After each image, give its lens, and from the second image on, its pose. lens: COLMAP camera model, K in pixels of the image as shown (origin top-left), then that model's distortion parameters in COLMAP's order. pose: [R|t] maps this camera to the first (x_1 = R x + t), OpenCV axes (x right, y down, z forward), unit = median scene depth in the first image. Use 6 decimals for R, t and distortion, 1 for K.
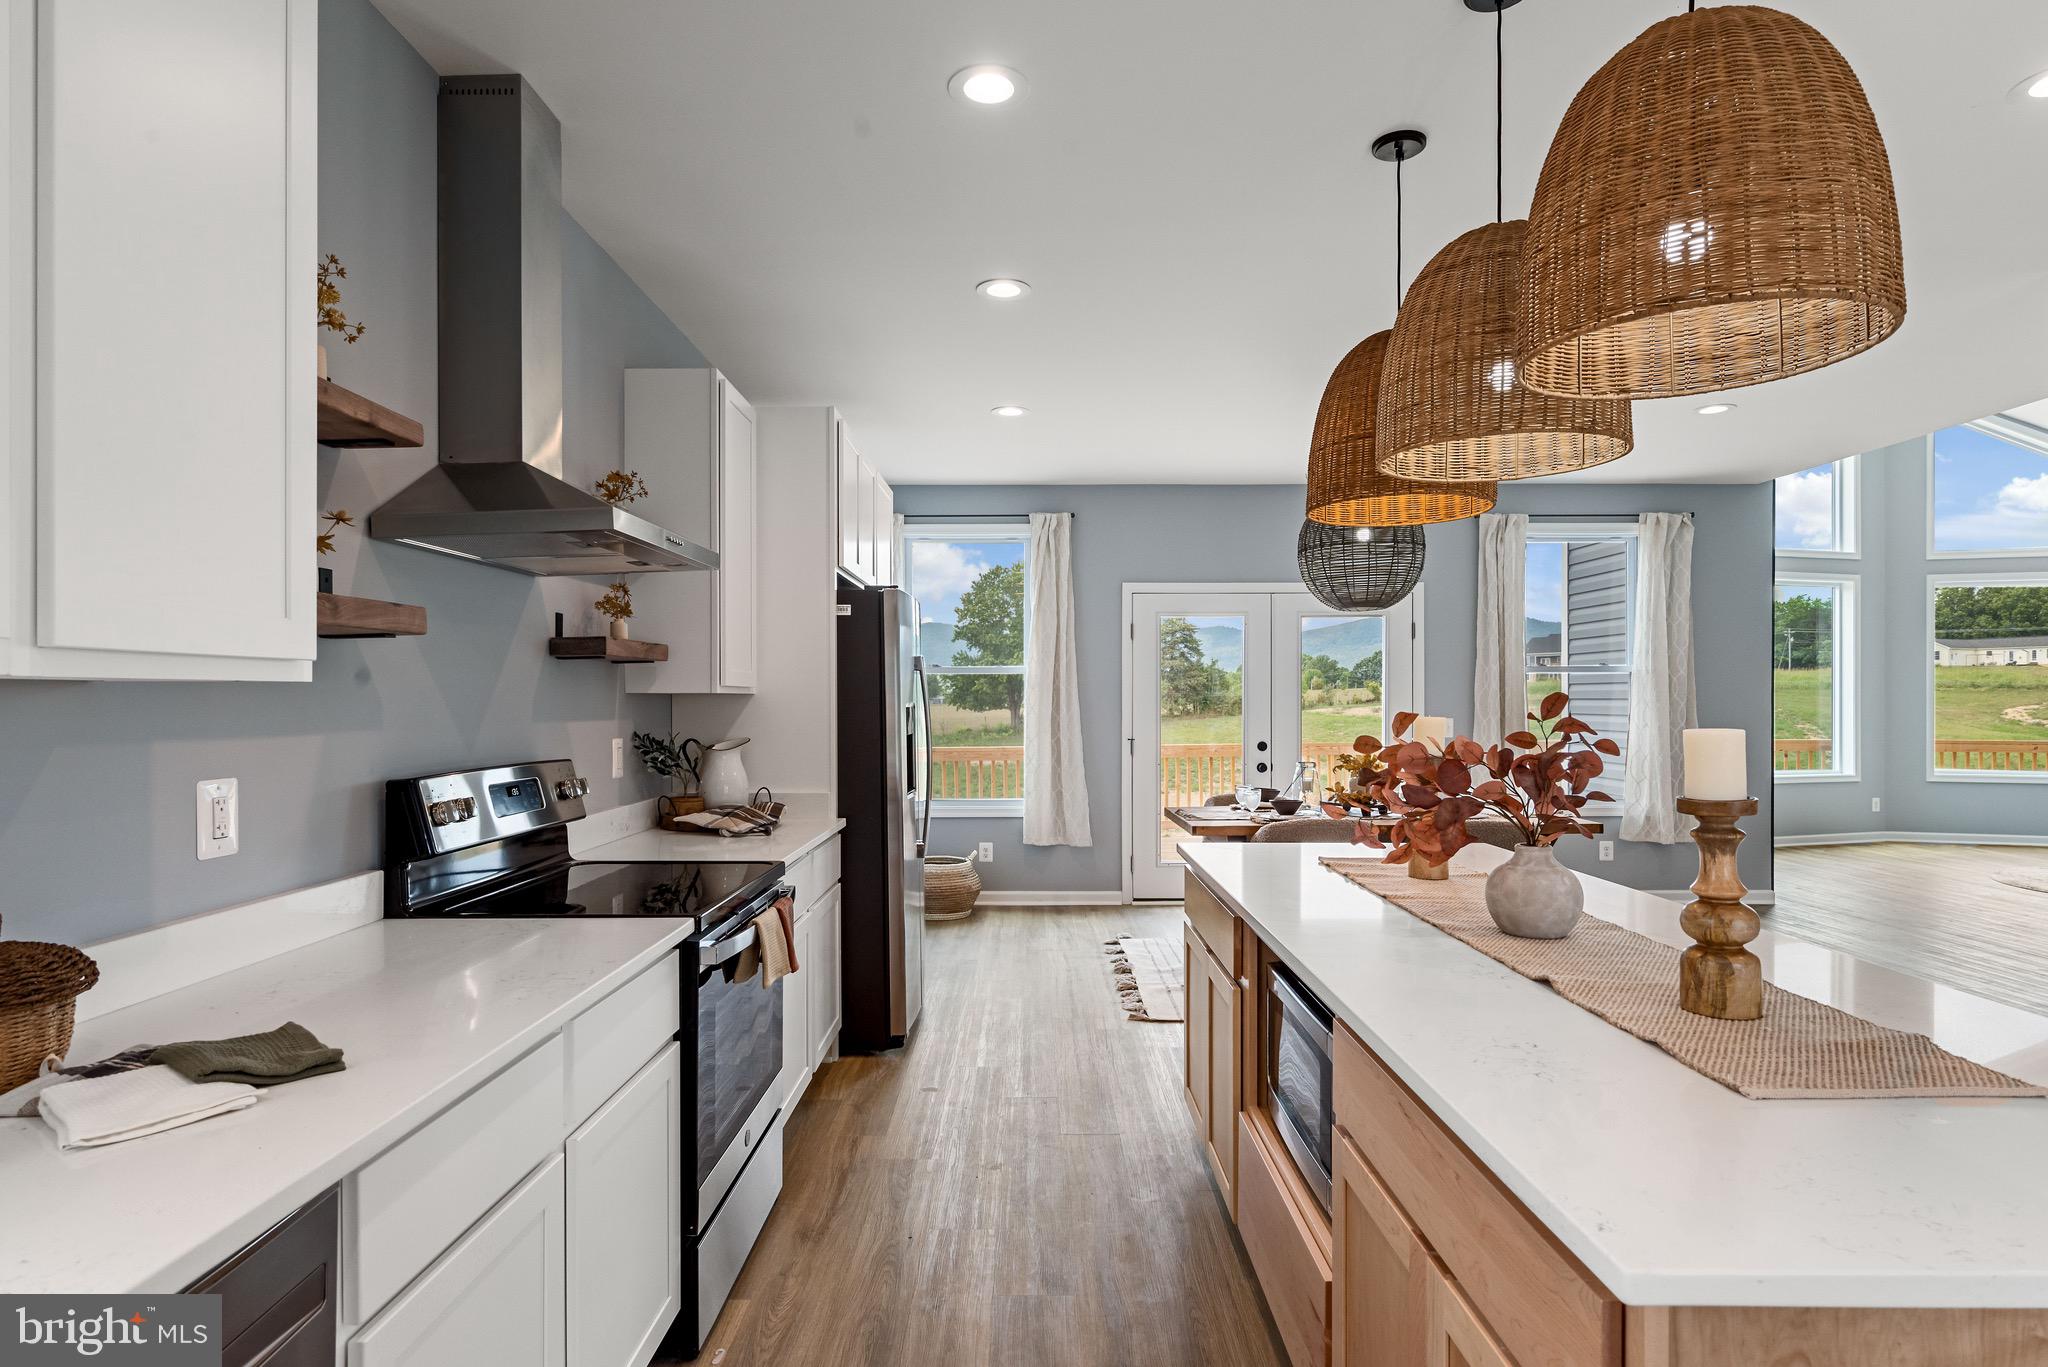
lens RADIAL K [[1078.9, 0, 1029.7], [0, 1078.9, 702.2], [0, 0, 1]] dist [0.000701, 0.000100]
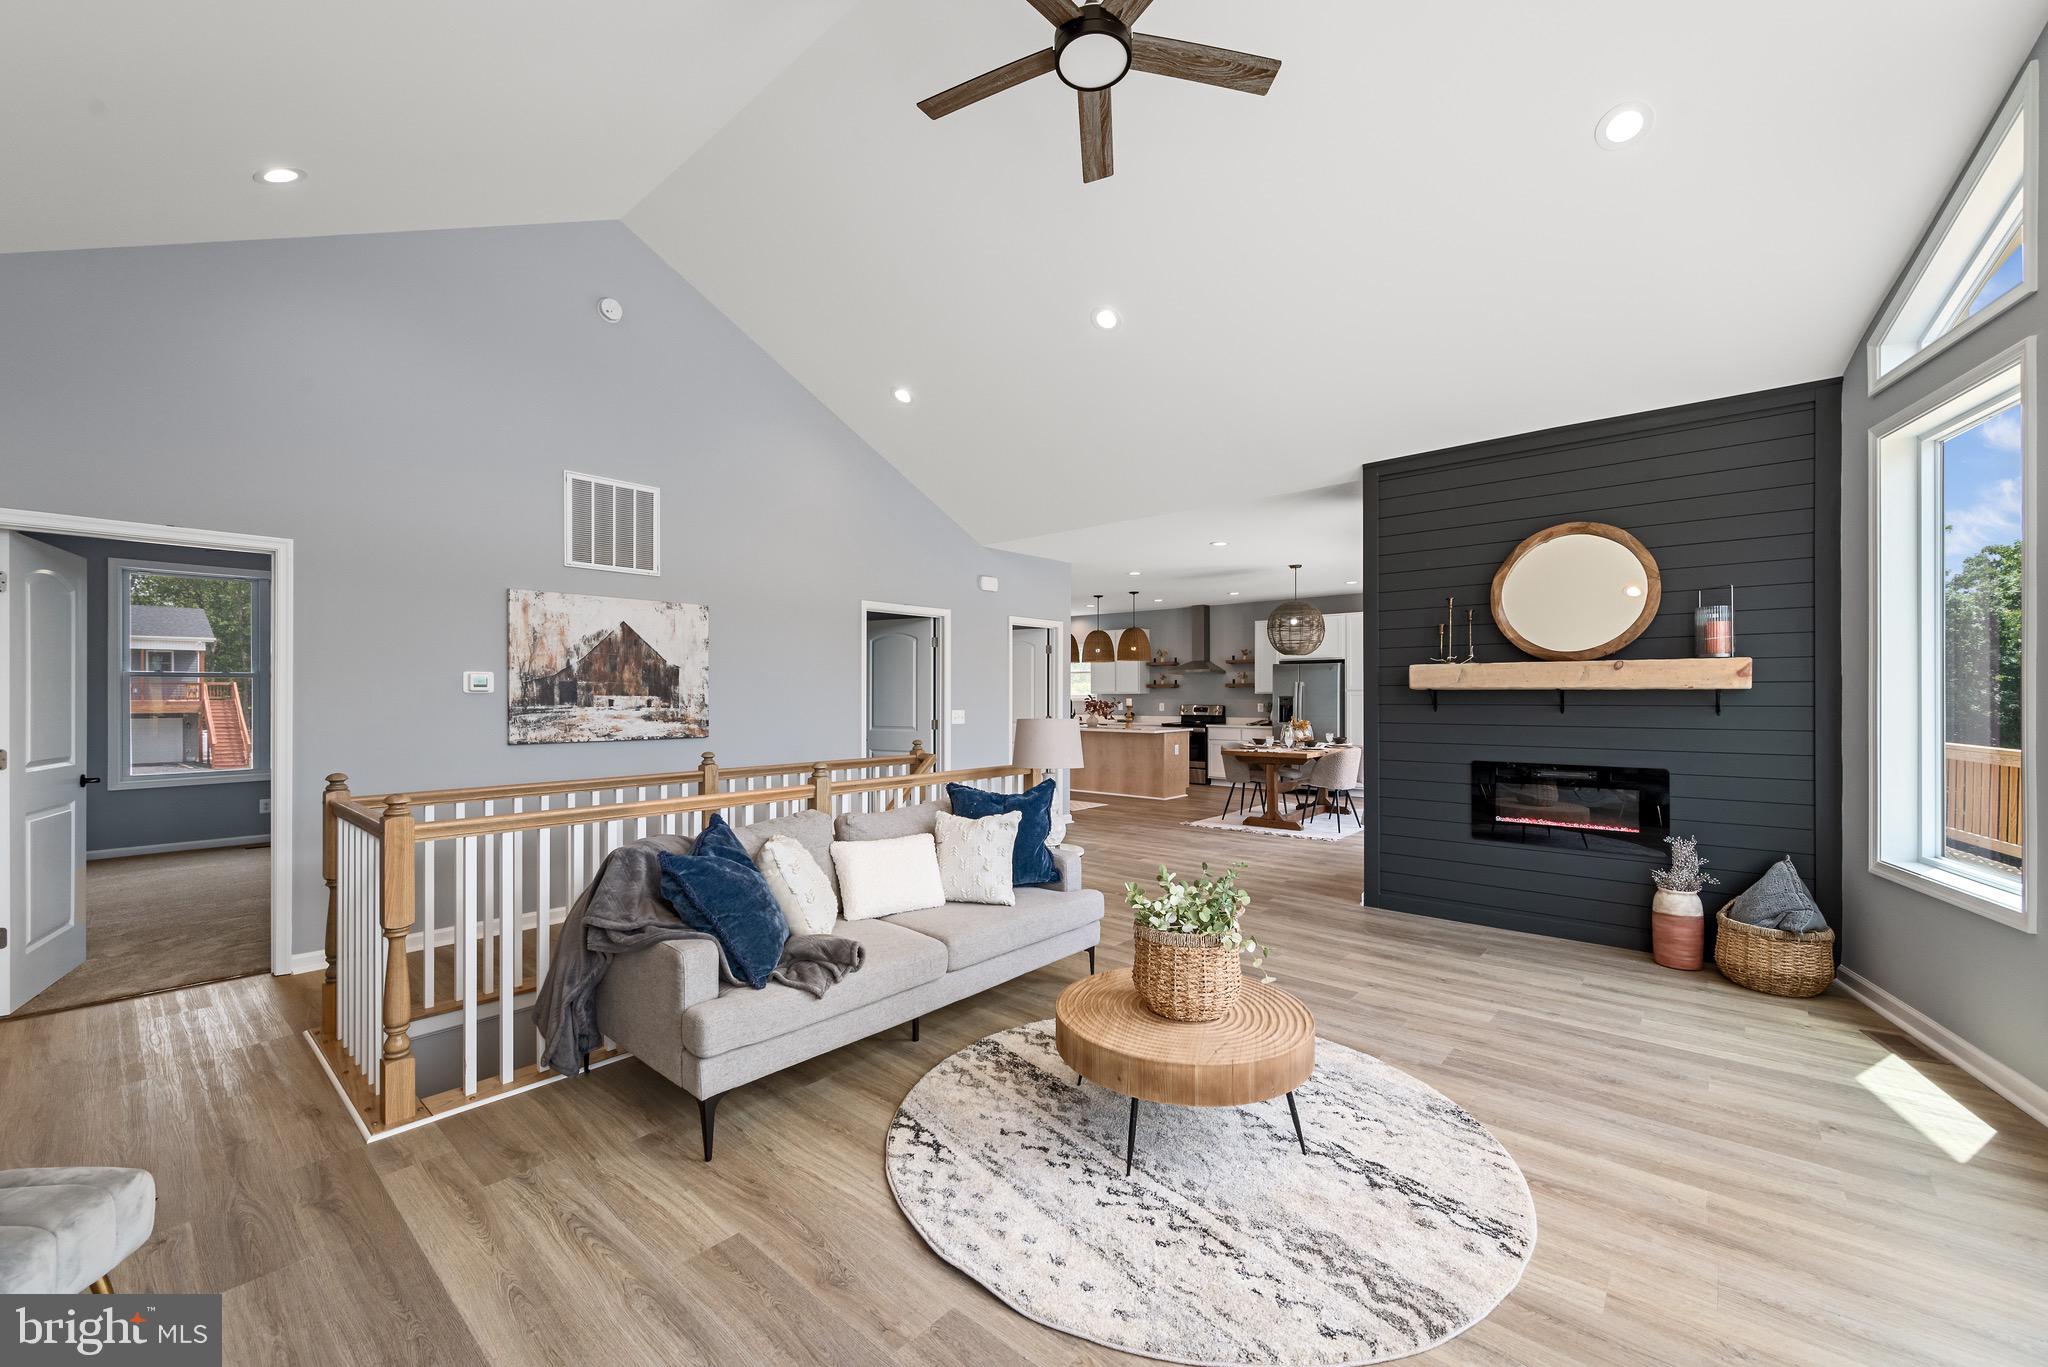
lens RADIAL K [[812.7, 0, 1029.1], [0, 812.7, 695.9], [0, 0, 1]] dist [0.000547, -0.000067]
pose [[-0.654455, 0.002945, -0.756096, 2.529667], [0.000663, 0.999994, 0.003321, -0.009238], [0.756101, 0.001672, -0.654453, 2.198173]]
